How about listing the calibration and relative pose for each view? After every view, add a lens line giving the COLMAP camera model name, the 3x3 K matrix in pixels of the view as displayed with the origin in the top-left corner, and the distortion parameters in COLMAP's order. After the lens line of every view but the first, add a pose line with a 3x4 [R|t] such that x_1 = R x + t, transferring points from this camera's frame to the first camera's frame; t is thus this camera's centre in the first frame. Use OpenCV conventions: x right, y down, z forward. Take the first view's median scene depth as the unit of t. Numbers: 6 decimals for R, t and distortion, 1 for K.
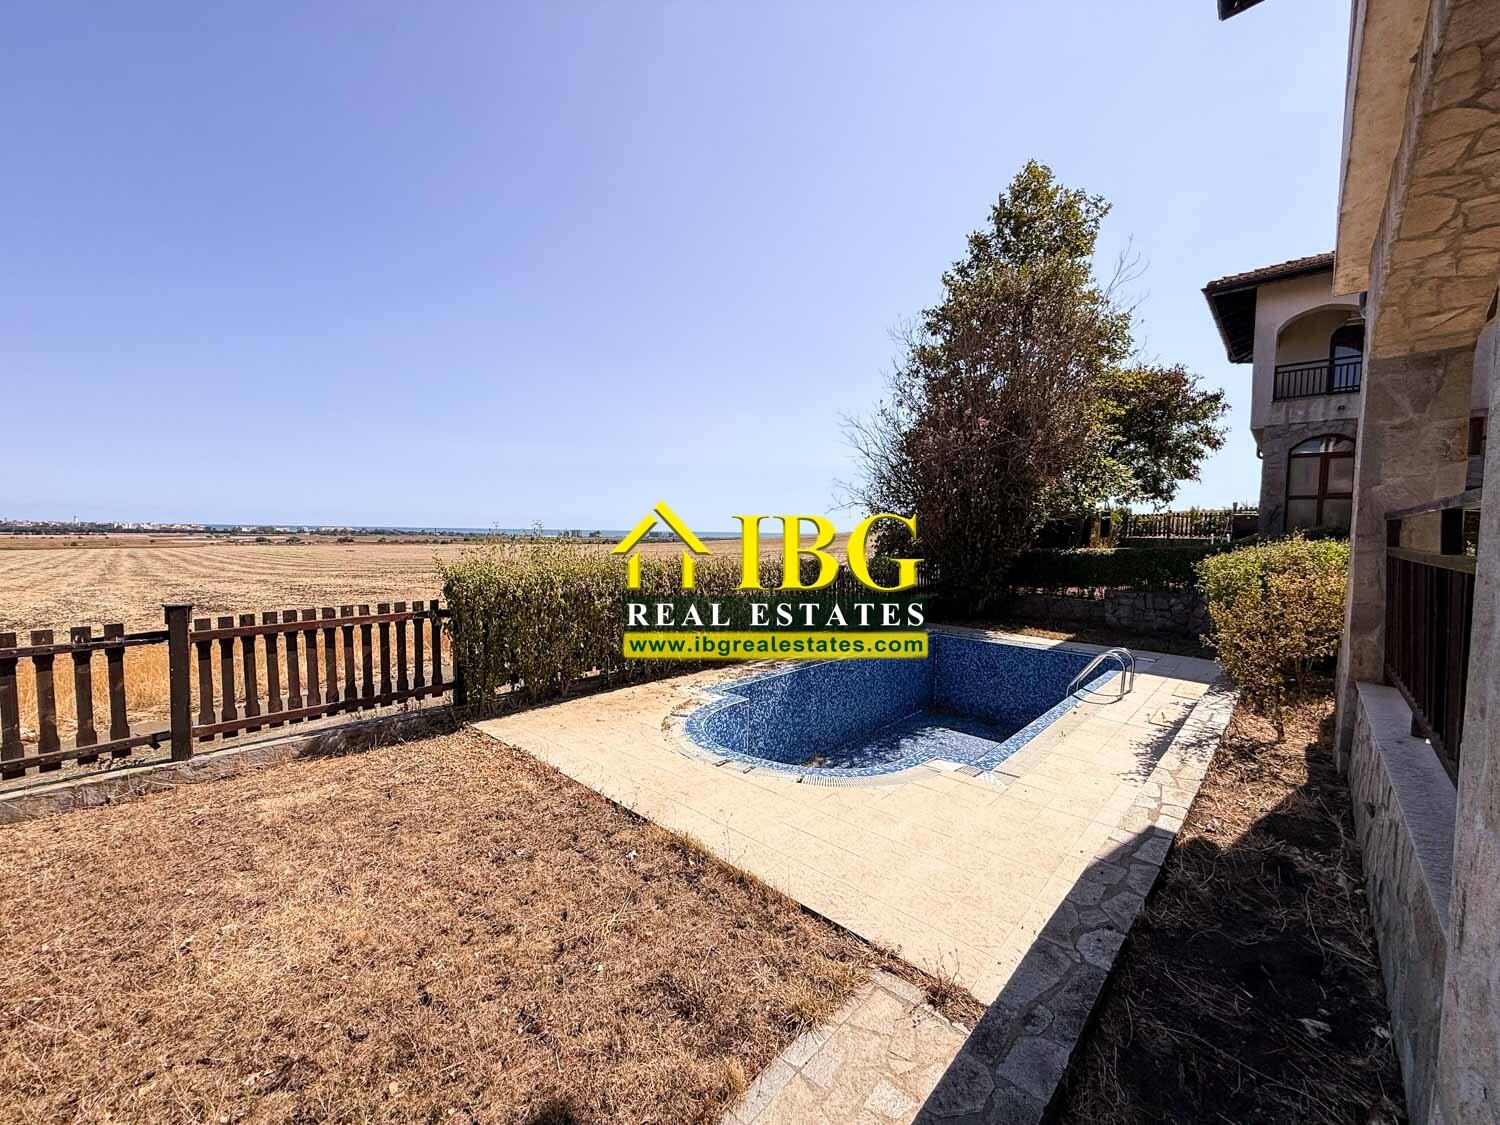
lens RADIAL K [[600.1, 0, 750.0], [0, 600.1, 562.5], [0, 0, 1]] dist [-0.000066, 0.000591]
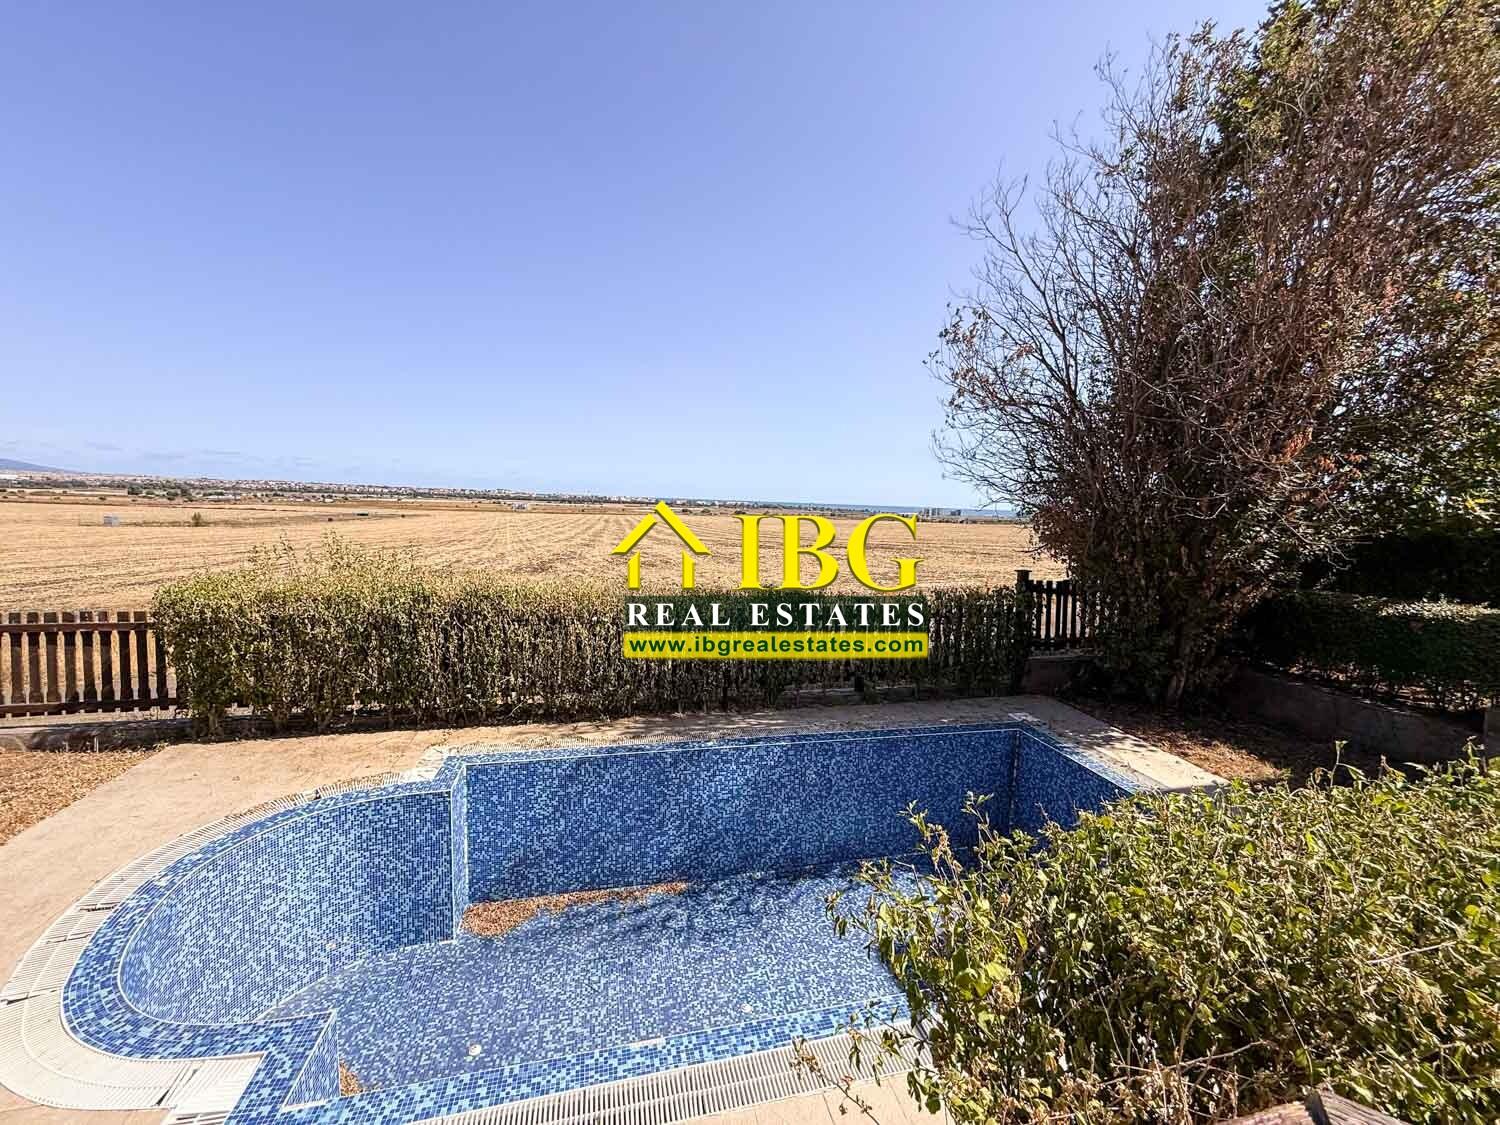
lens RADIAL K [[600.1, 0, 750.0], [0, 600.1, 562.5], [0, 0, 1]] dist [-0.000066, 0.000591]
pose [[0.819672, 0.068981, -0.568665, 0.807842], [-0.044794, 0.997402, 0.056422, -0.115777], [0.571080, -0.020774, 0.820632, 0.753908]]
